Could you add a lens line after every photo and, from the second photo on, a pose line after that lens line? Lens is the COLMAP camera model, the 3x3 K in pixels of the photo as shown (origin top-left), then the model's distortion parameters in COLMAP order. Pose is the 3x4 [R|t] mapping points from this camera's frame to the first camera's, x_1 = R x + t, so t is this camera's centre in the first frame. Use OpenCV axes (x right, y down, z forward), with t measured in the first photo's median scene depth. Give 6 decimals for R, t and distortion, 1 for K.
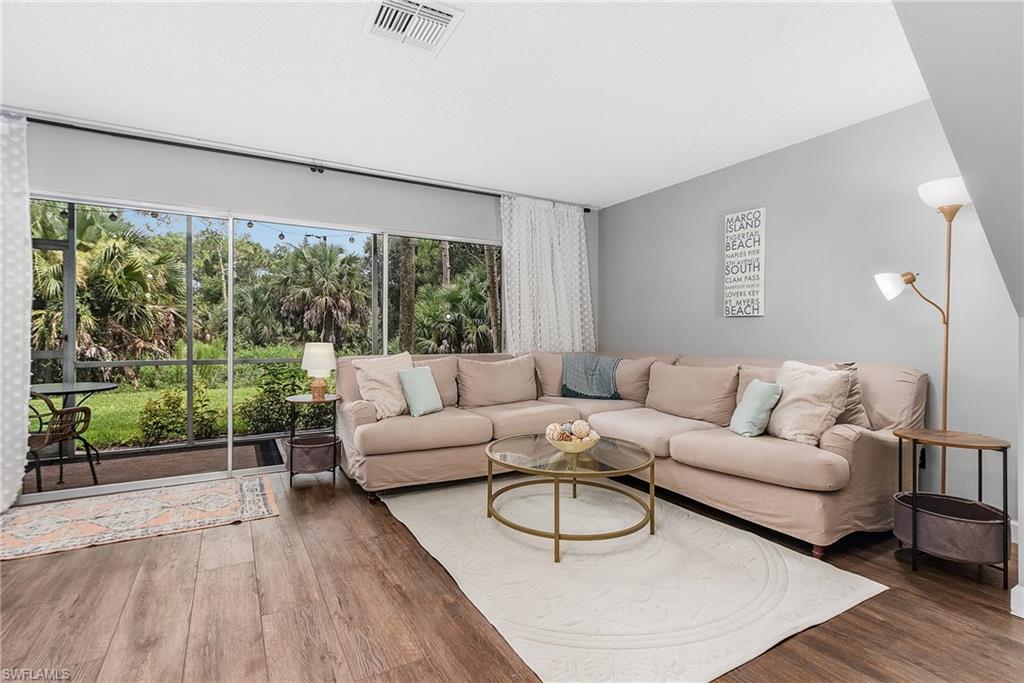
lens RADIAL K [[473.3, 0, 494.7], [0, 473.3, 349.8], [0, 0, 1]] dist [0.000150, 0.000100]
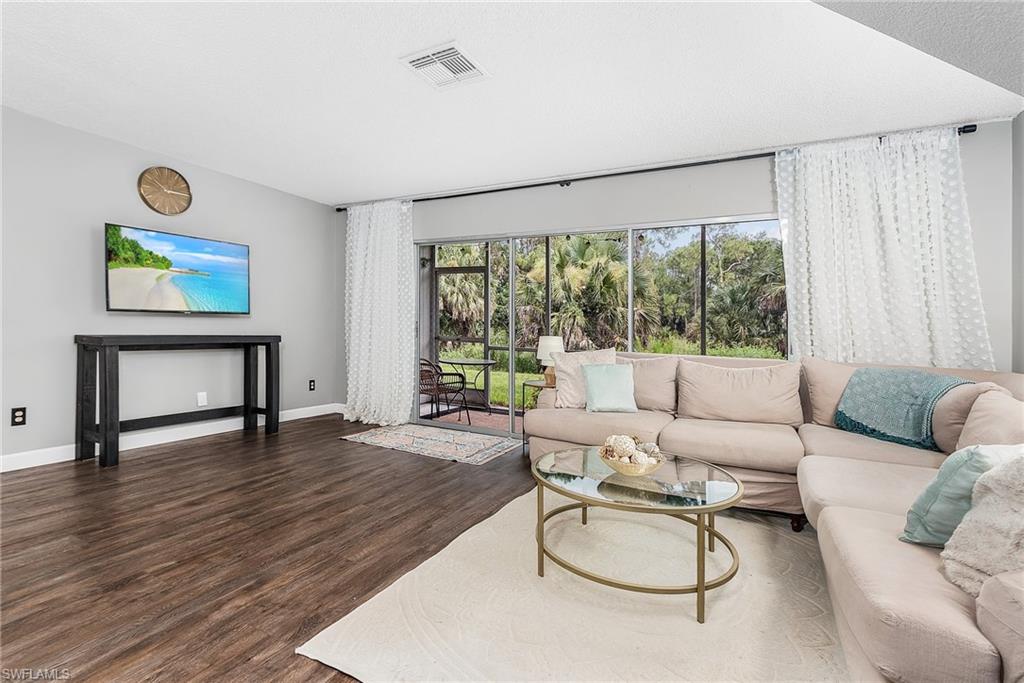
lens RADIAL K [[473.3, 0, 496.4], [0, 473.3, 359.3], [0, 0, 1]] dist [0.000150, 0.000100]
pose [[0.545076, 0.068327, -0.835597, 0.137174], [-0.052263, 0.997504, 0.047474, -0.001982], [0.836756, 0.017794, 0.547287, 0.067518]]
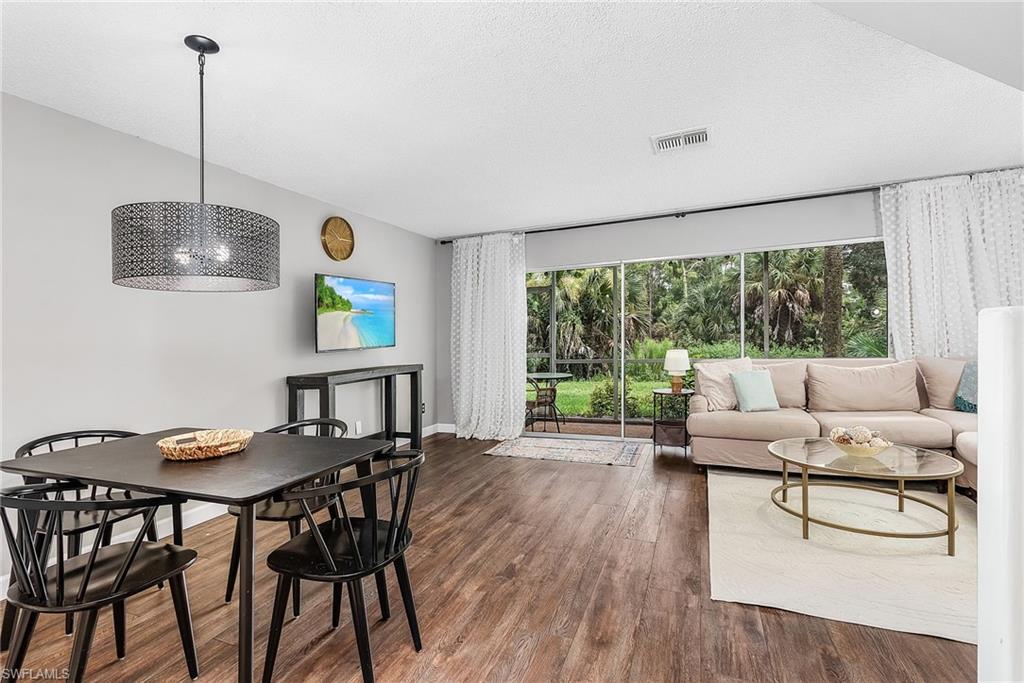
lens RADIAL K [[473.3, 0, 495.7], [0, 473.3, 381.6], [0, 0, 1]] dist [0.000150, 0.000100]
pose [[0.613703, 0.051734, -0.787840, 0.096234], [0.009578, 0.997290, 0.072949, -0.007447], [0.789479, -0.052315, 0.611545, -0.056460]]
